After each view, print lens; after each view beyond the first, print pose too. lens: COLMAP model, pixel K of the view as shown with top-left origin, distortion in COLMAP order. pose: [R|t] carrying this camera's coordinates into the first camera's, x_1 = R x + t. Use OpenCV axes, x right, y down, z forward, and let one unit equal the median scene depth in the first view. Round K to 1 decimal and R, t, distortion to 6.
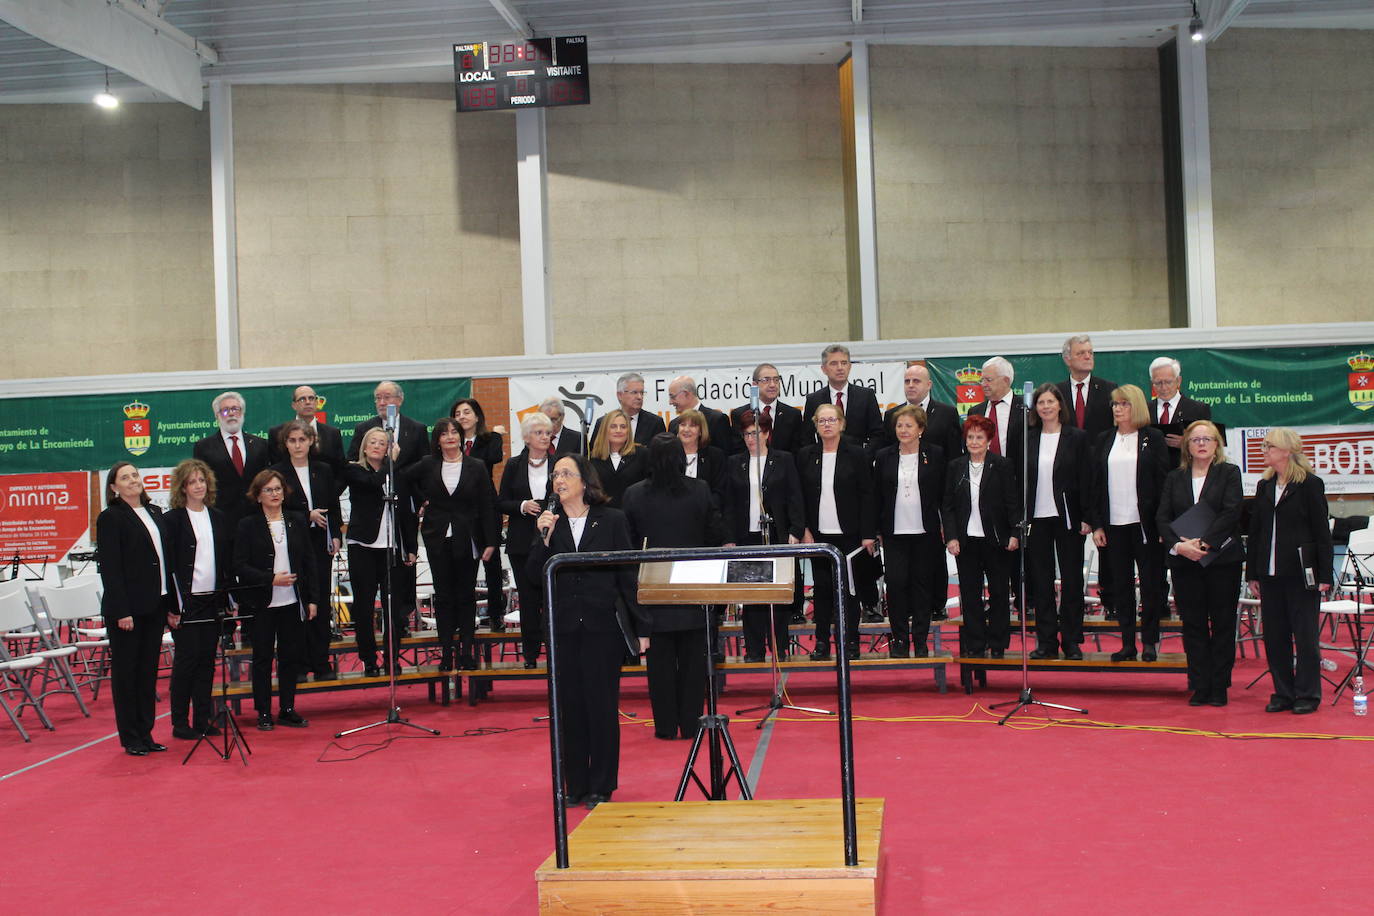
lens RADIAL K [[1678.4, 0, 684.4], [0, 1678.4, 464.3], [0, 0, 1]] dist [-0.071869, 0.084003]
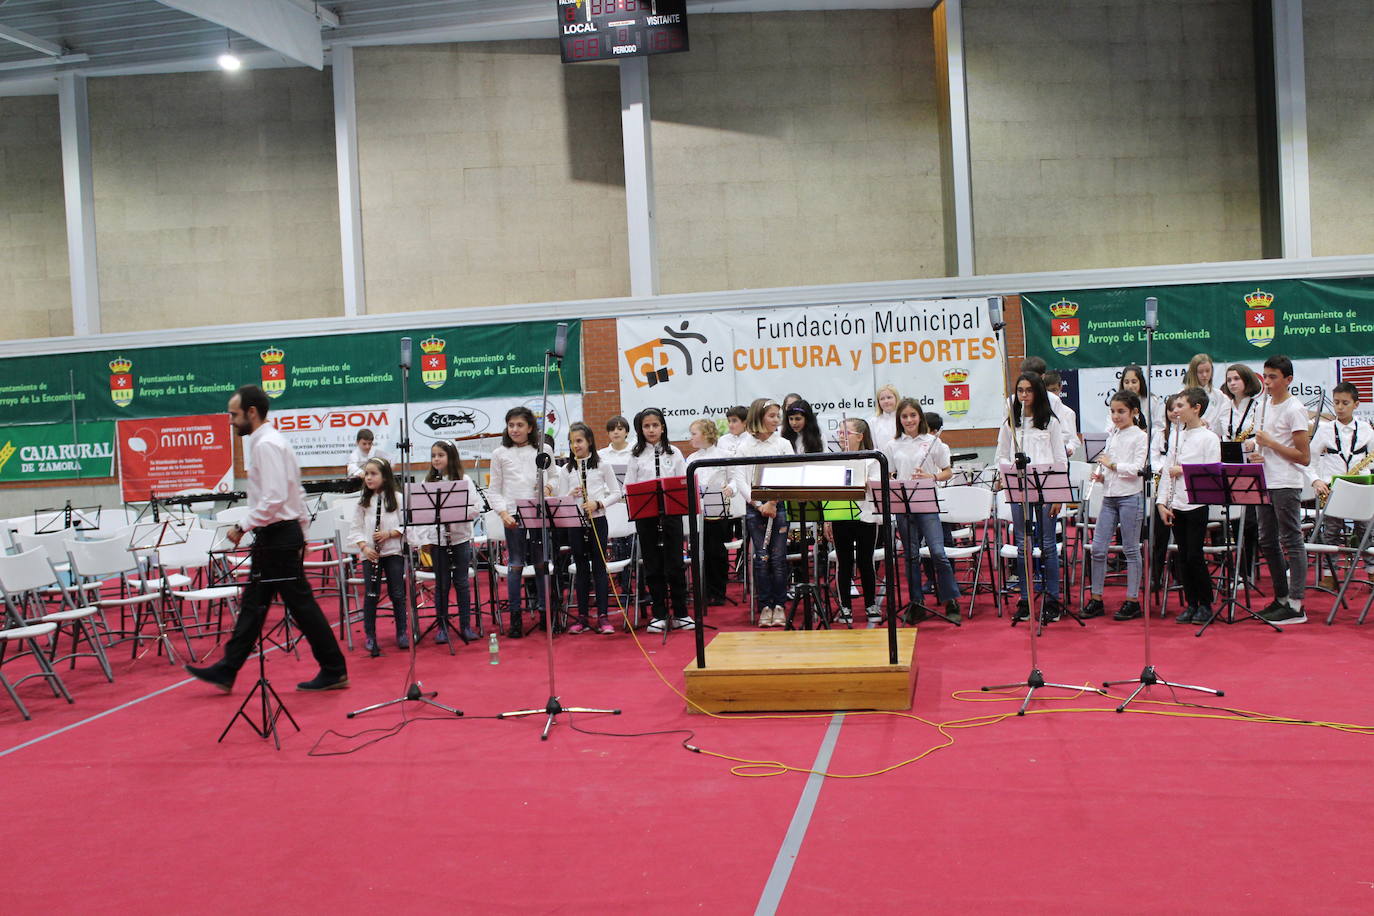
lens RADIAL K [[1454.3, 0, 686.8], [0, 1454.3, 463.4], [0, 0, 1]] dist [-0.117468, 0.146194]
pose [[0.996518, -0.009086, -0.082878, 0.013007], [0.012760, 0.998954, 0.043910, -0.000632], [0.082392, -0.044815, 0.995592, 0.100547]]
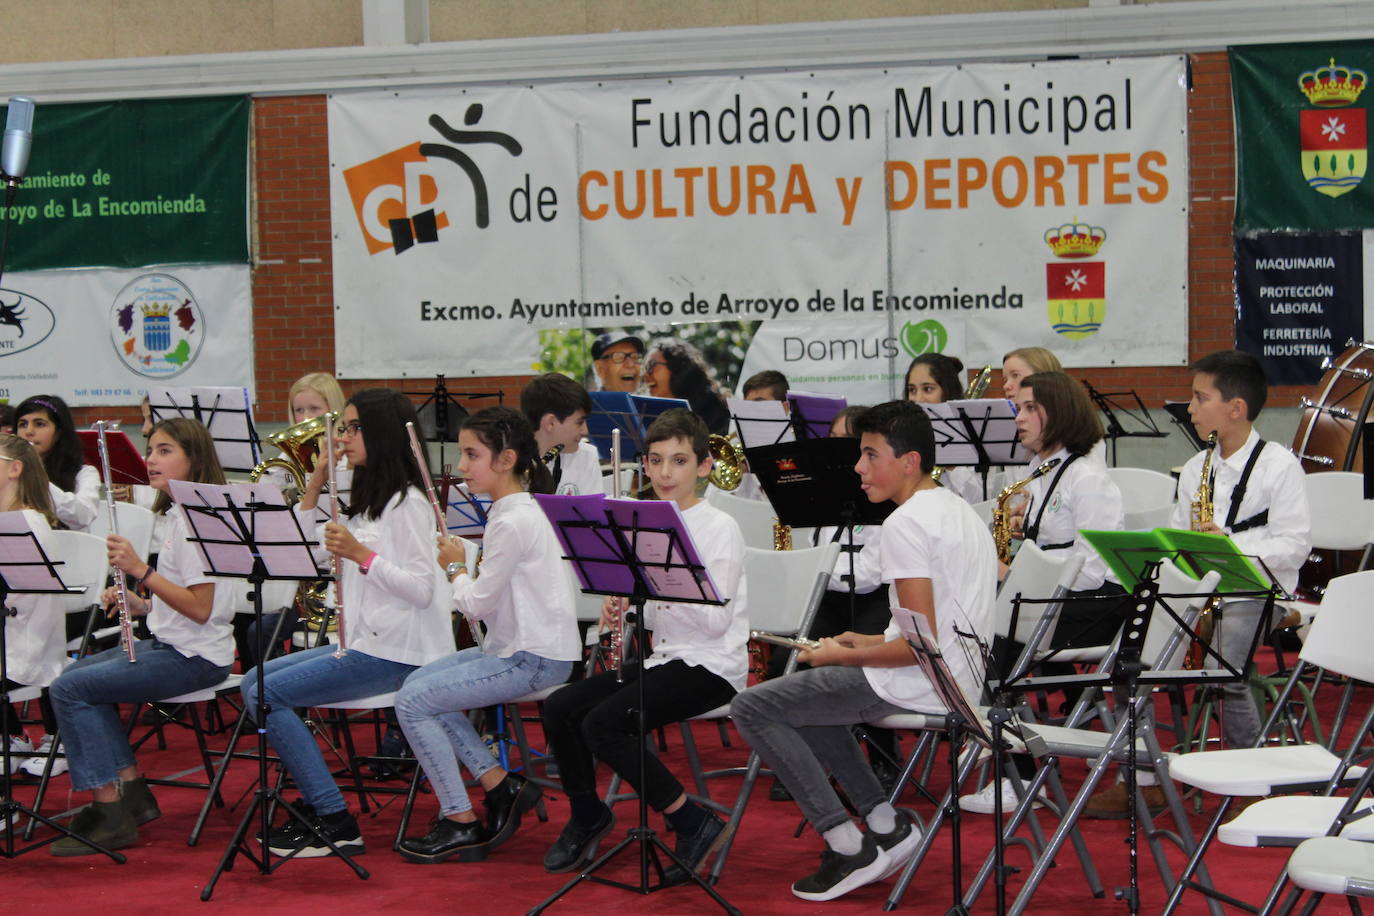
lens RADIAL K [[3252.7, 0, 686.2], [0, 3252.7, 420.8], [0, 0, 1]] dist [0.037561, 0.631459]
pose [[0.978762, 0.017176, -0.204281, 0.175959], [-0.006677, 0.998626, 0.051973, -0.009670], [0.204893, -0.049505, 0.977532, 0.146057]]
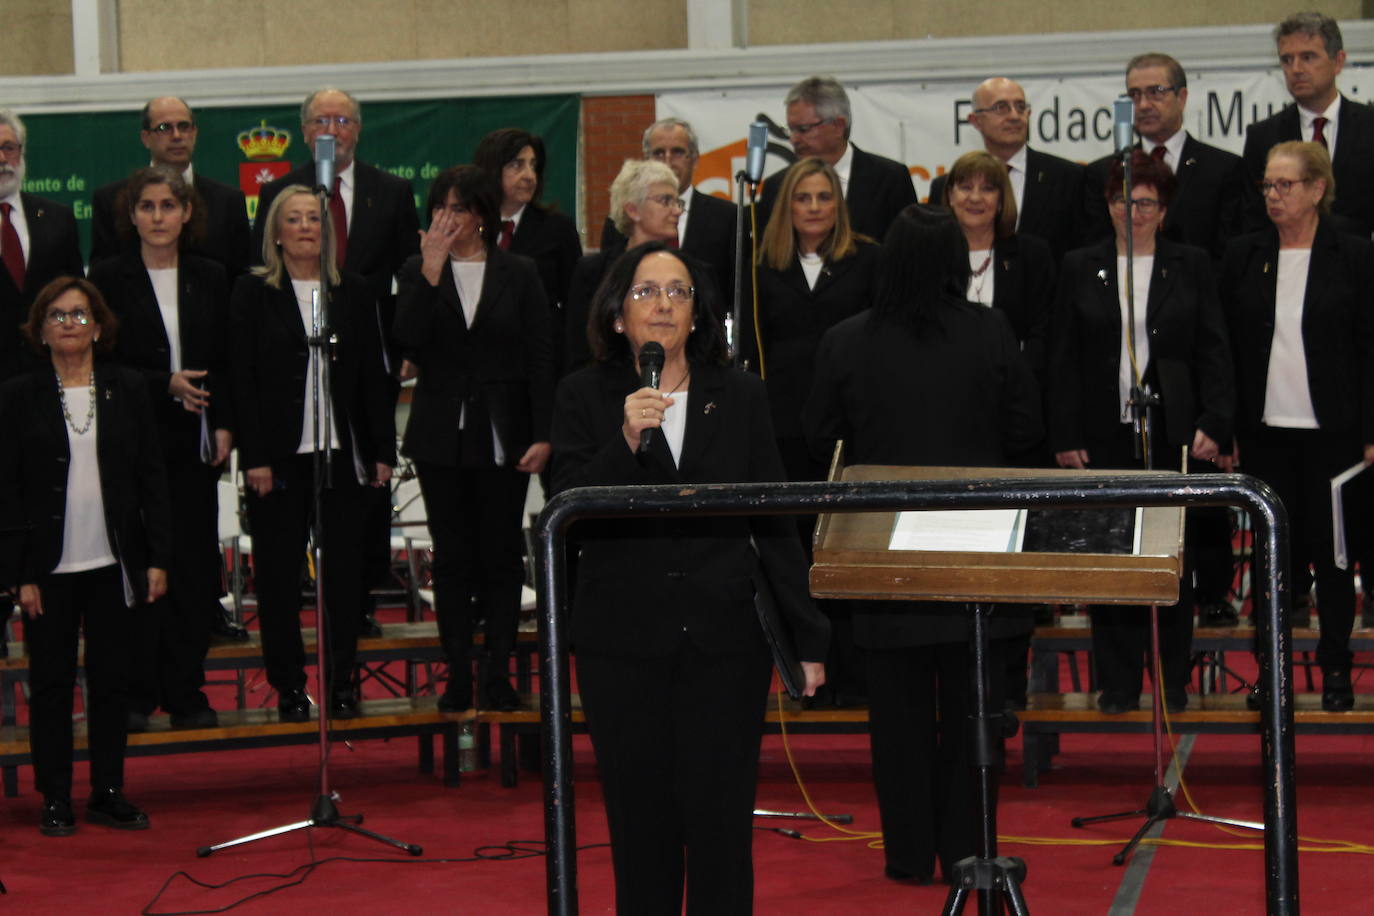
lens RADIAL K [[3252.7, 0, 686.2], [0, 3252.7, 420.8], [0, 0, 1]] dist [0.037561, 0.631459]
pose [[0.994179, 0.015030, -0.106689, 0.007648], [-0.010184, 0.998898, 0.045824, 0.000185], [0.107260, -0.044471, 0.993236, 0.047359]]
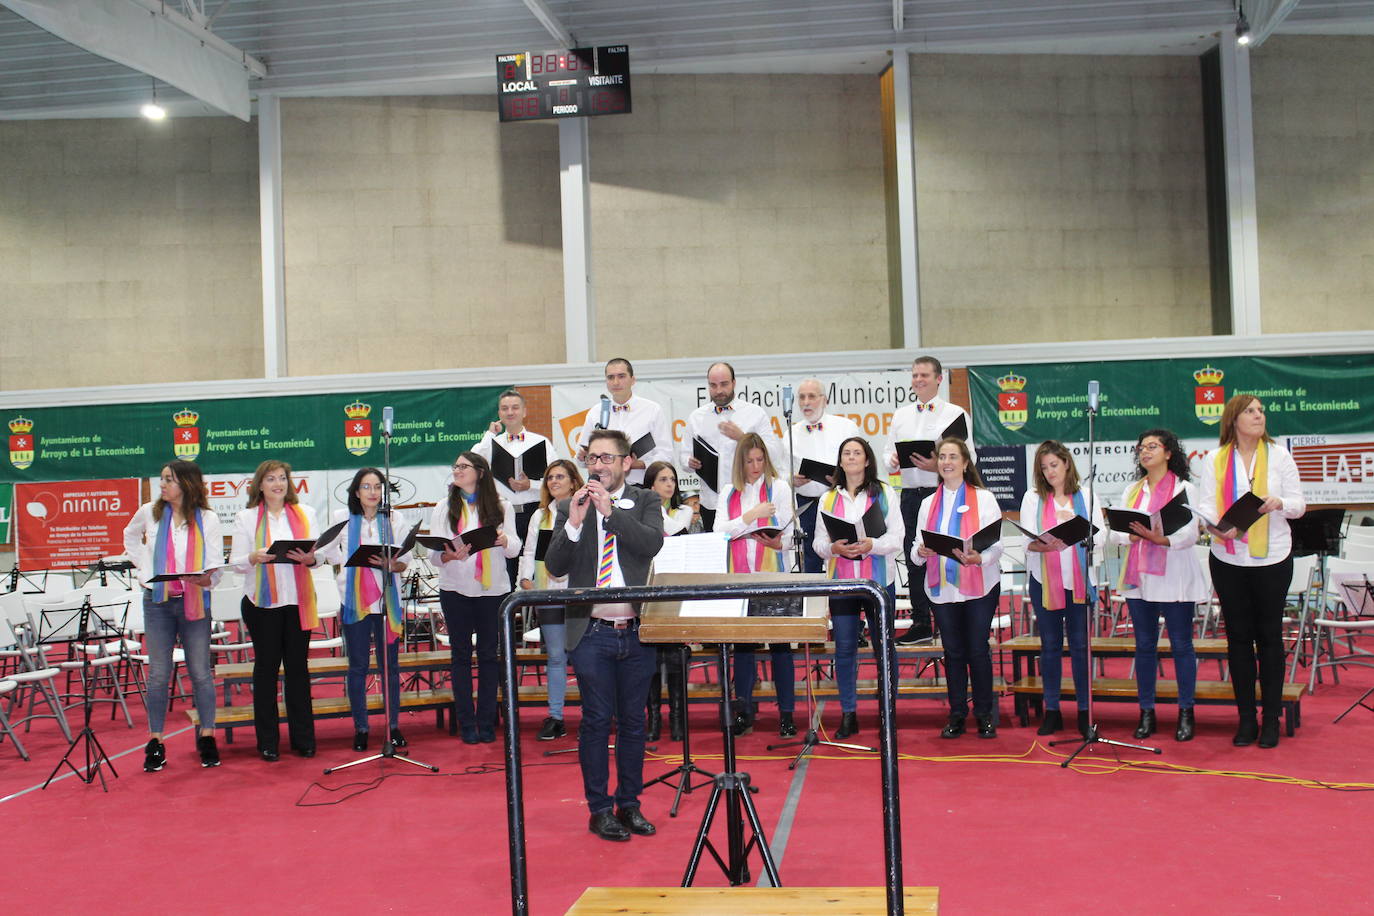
lens RADIAL K [[1576.7, 0, 687.0], [0, 1576.7, 458.0], [0, 0, 1]] dist [-0.097918, 0.134572]
pose [[0.999548, 0.000856, -0.030053, 0.005126], [-0.001115, 0.999963, -0.008586, -0.000292], [0.030044, 0.008616, 0.999511, 0.059394]]
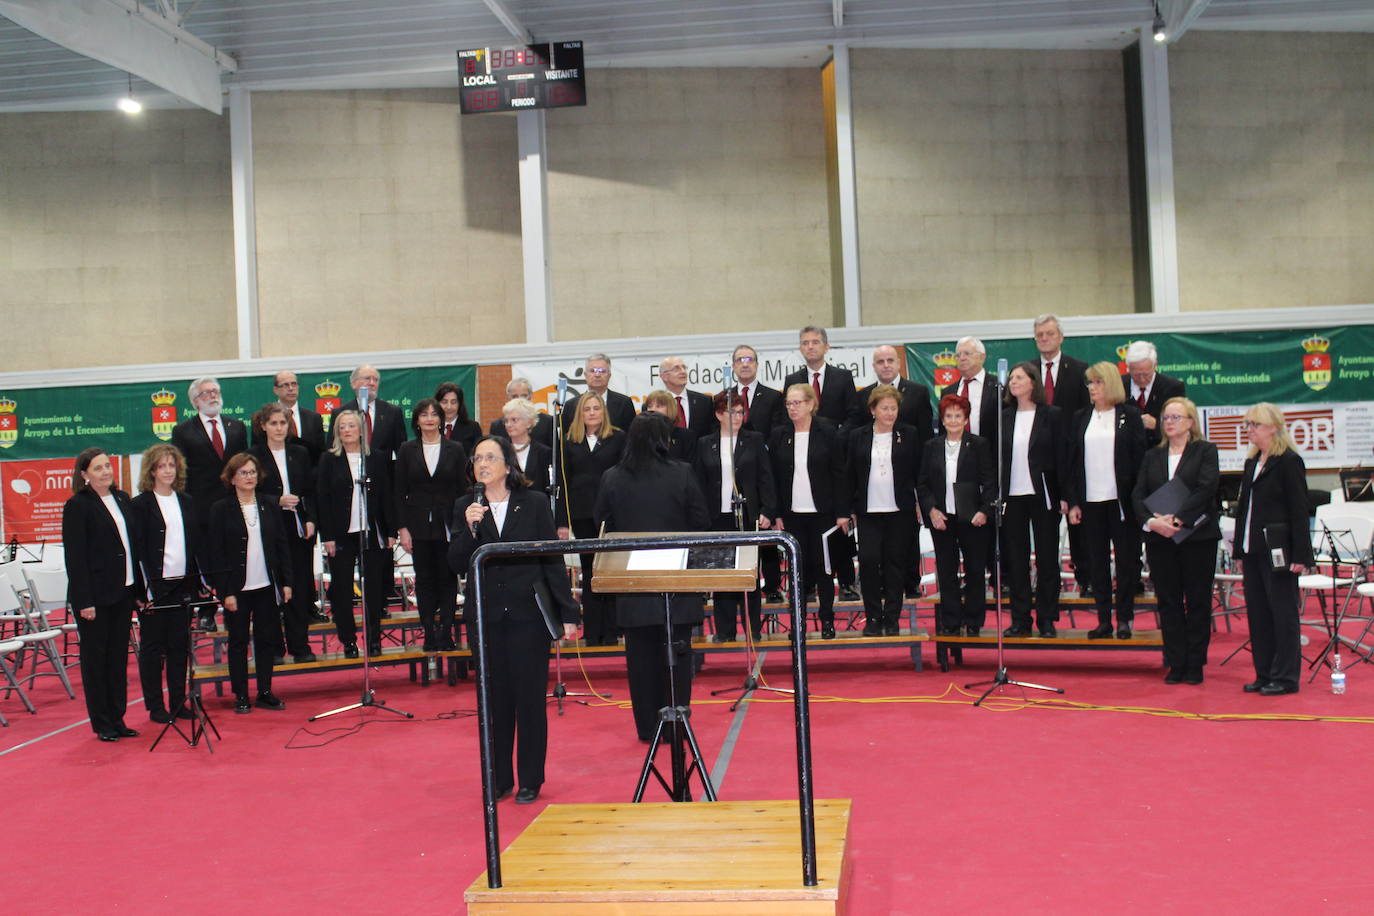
lens RADIAL K [[1524.1, 0, 687.0], [0, 1524.1, 458.0], [0, 0, 1]] dist [-0.100986, 0.131057]
pose [[0.999976, -0.006599, -0.002086, 0.007567], [0.006616, 0.999943, 0.008347, 0.000173], [0.002031, -0.008361, 0.999963, 0.037775]]
